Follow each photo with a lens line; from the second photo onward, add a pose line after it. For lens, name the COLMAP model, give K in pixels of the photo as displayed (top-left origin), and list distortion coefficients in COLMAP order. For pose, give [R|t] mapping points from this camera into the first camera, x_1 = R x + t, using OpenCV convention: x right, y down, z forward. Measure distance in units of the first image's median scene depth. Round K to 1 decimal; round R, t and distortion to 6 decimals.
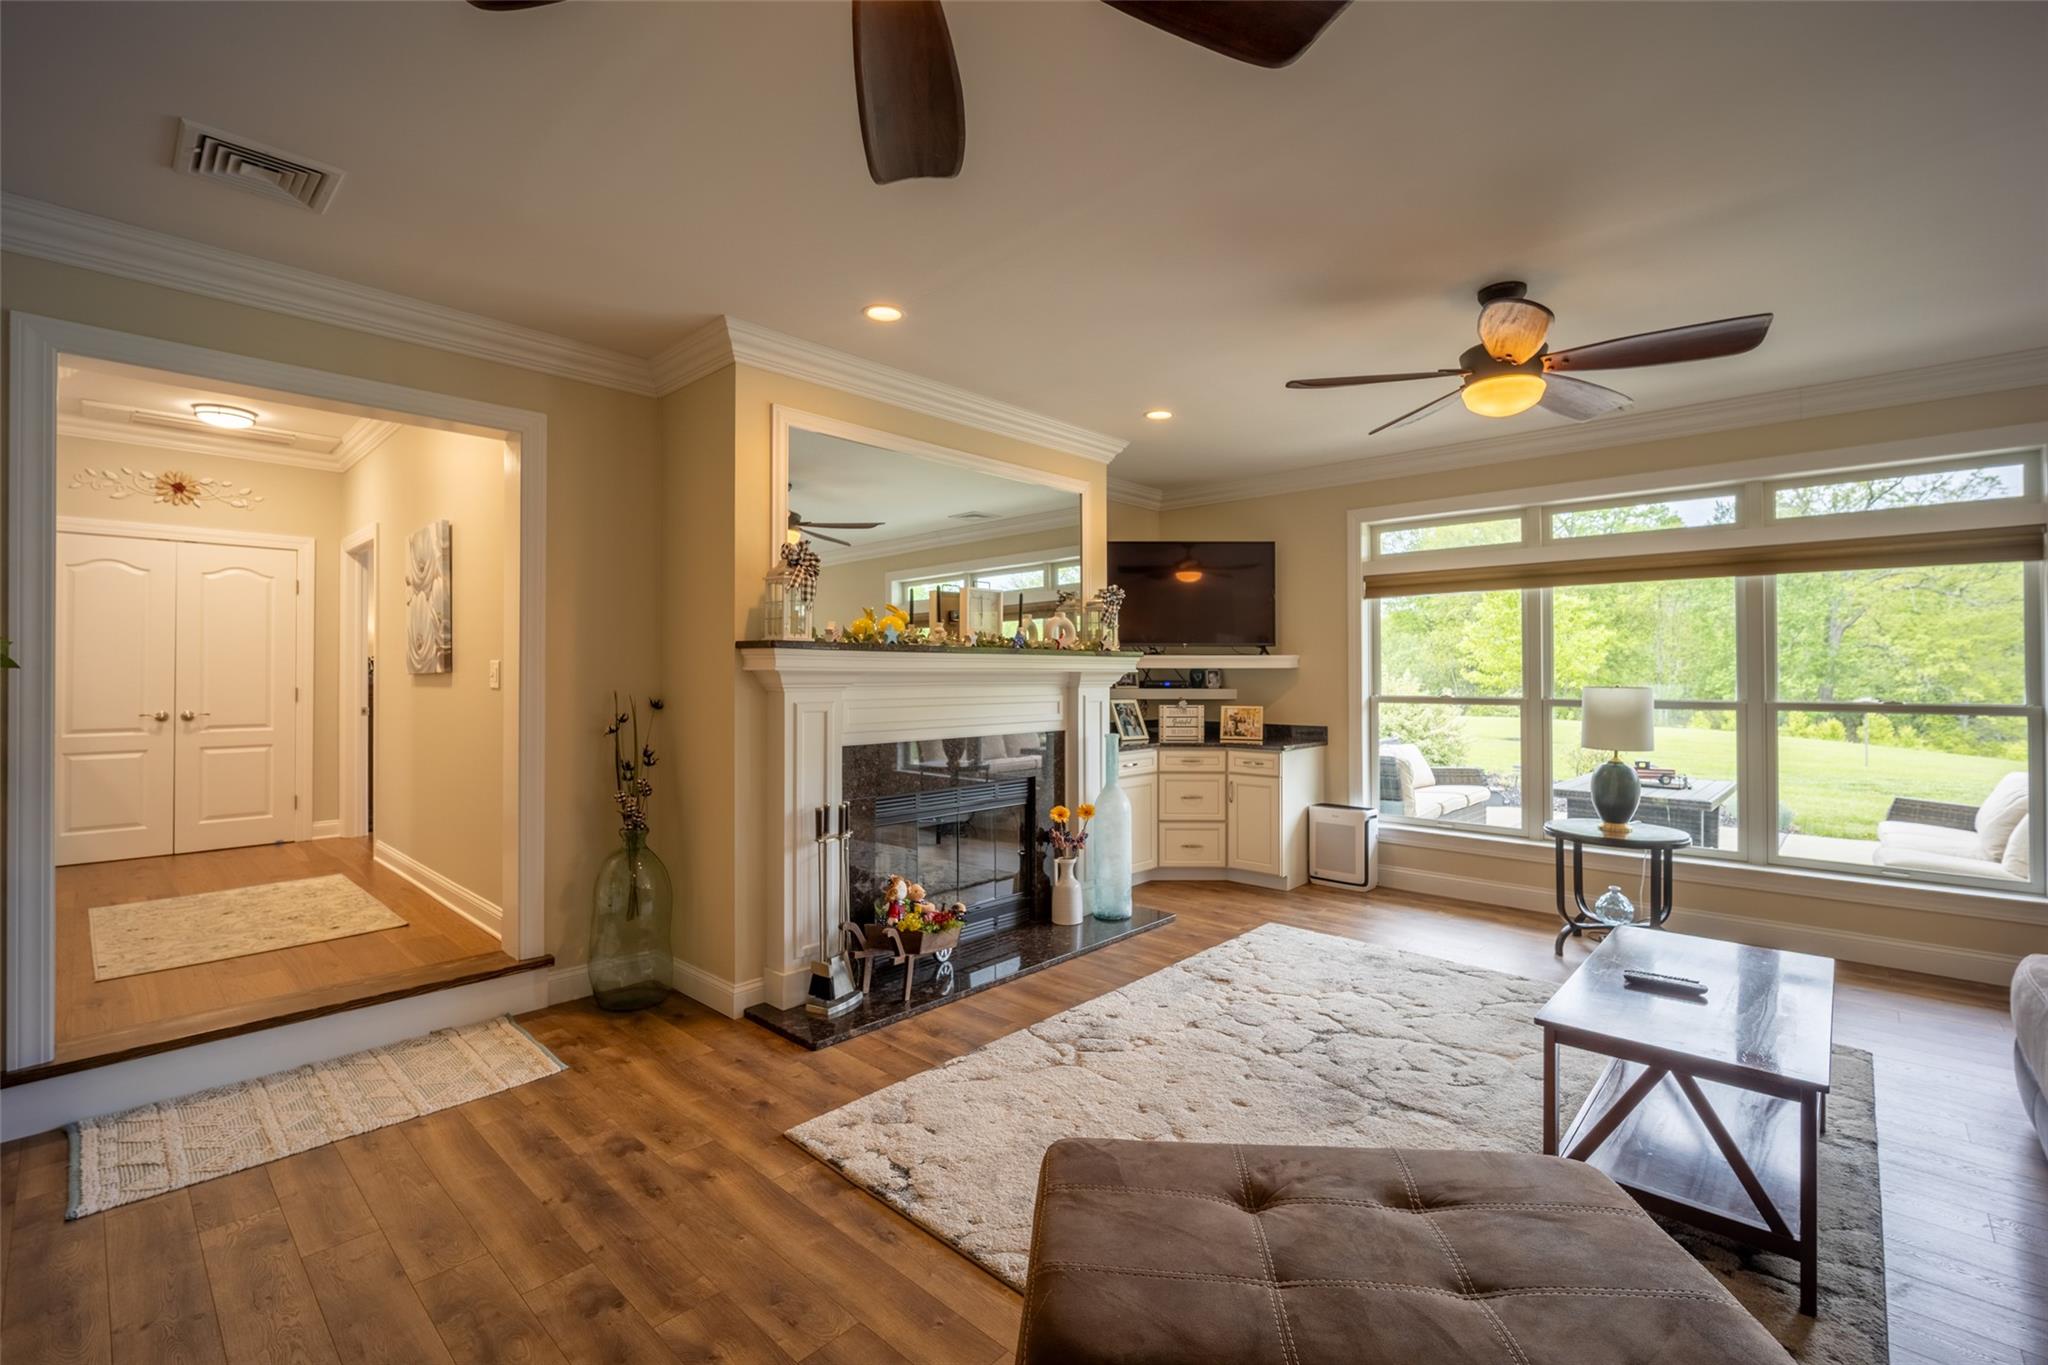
lens RADIAL K [[897.8, 0, 1022.9], [0, 897.8, 672.4], [0, 0, 1]] dist [-0.015917, 0.004761]
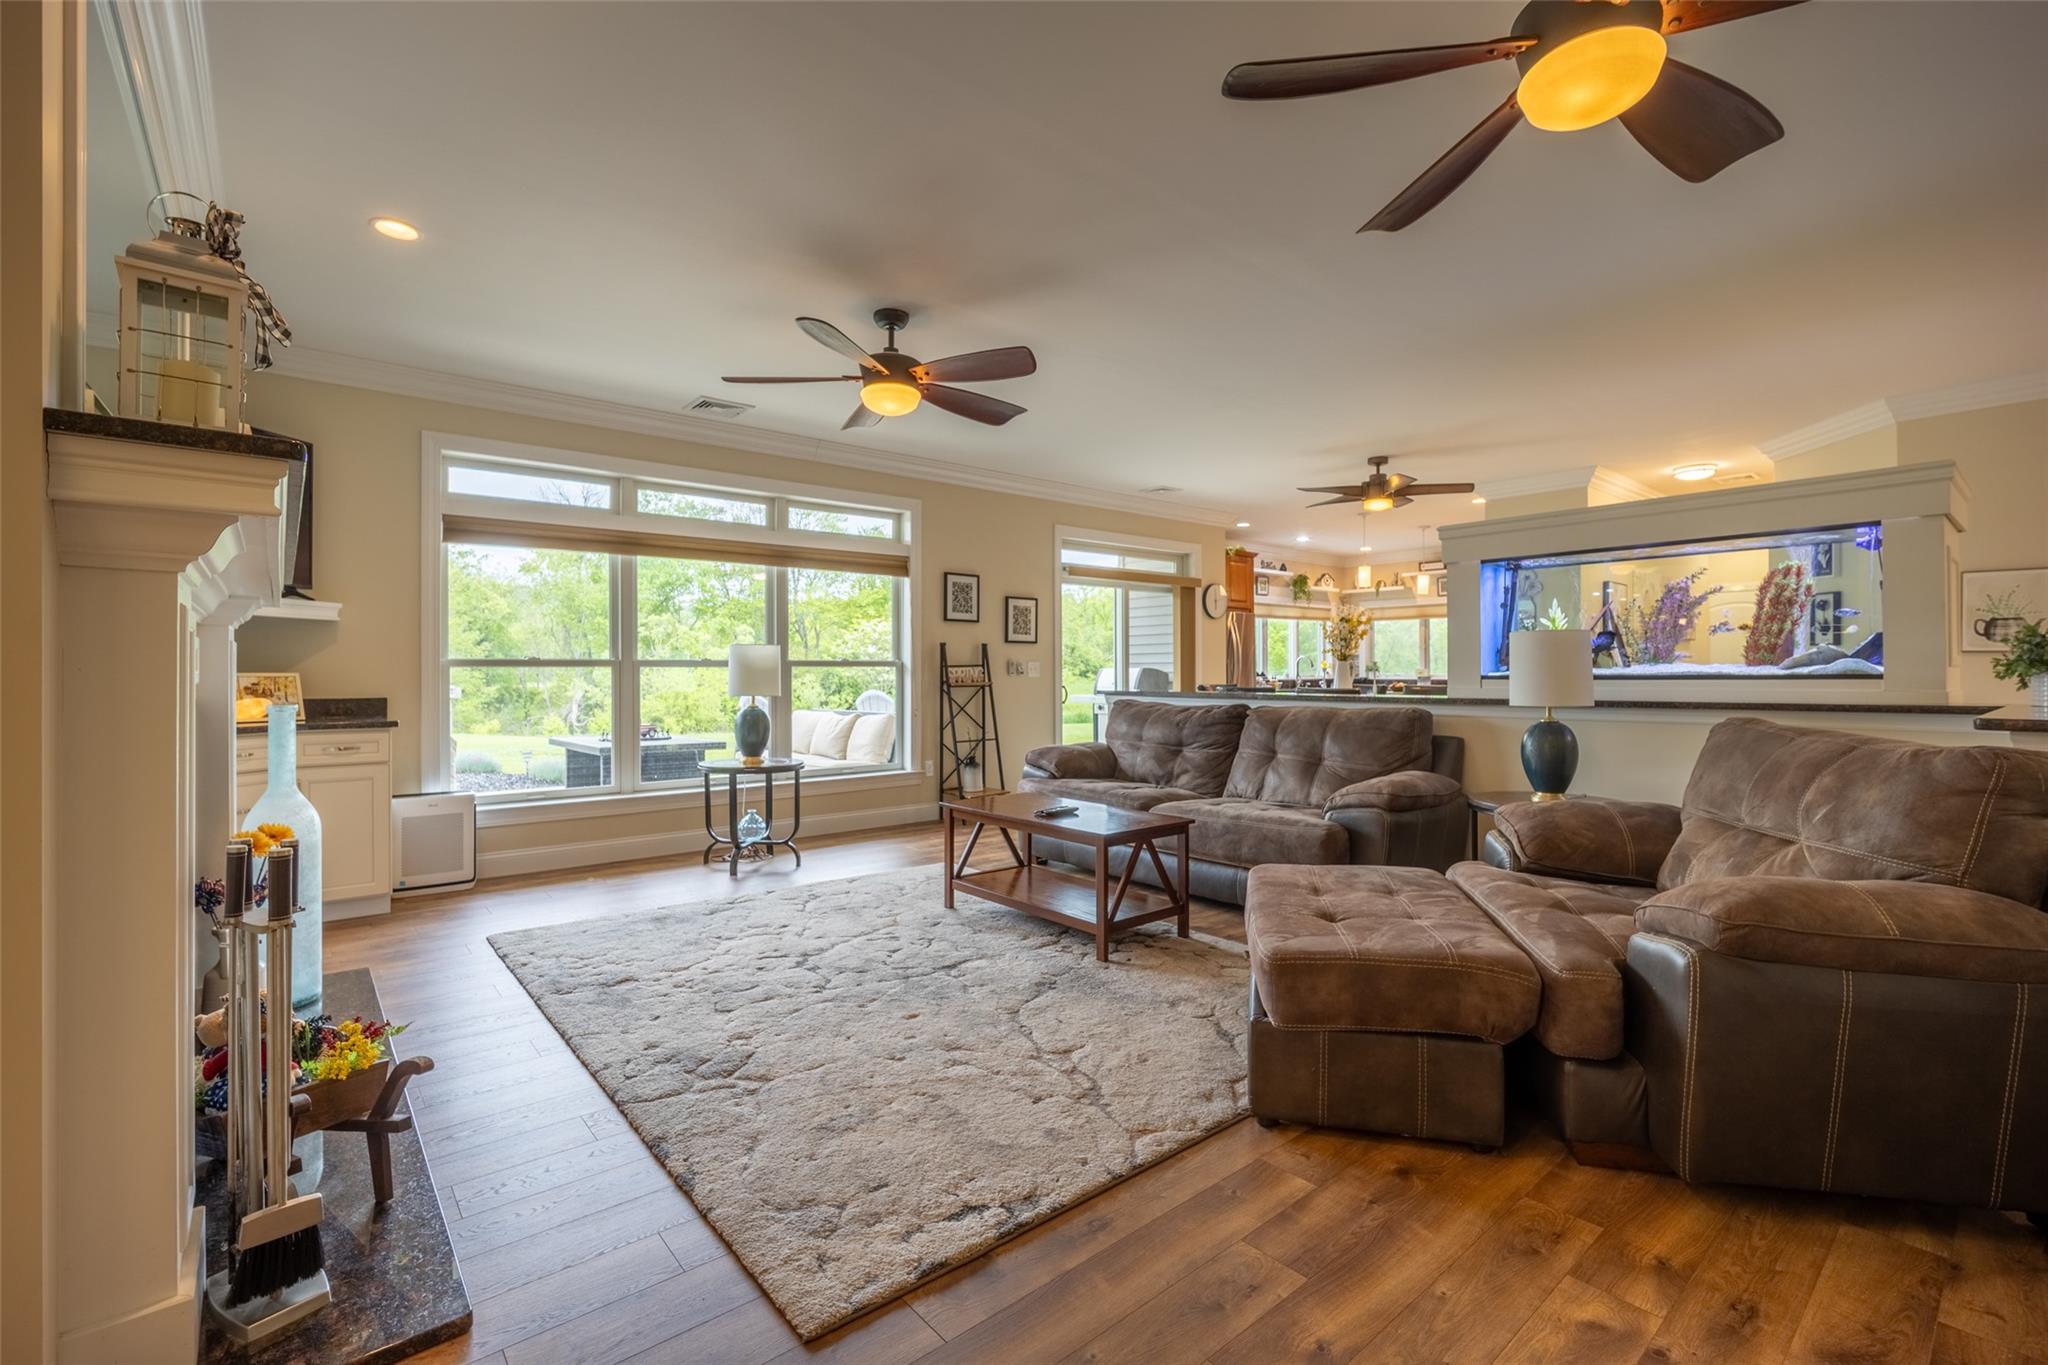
lens RADIAL K [[897.8, 0, 1022.9], [0, 897.8, 672.4], [0, 0, 1]] dist [-0.015917, 0.004761]
pose [[0.118298, 0.000511, 0.992978, -0.617833], [0.001943, 0.999998, -0.000746, 0.067316], [-0.992976, 0.002018, 0.118297, 0.598509]]
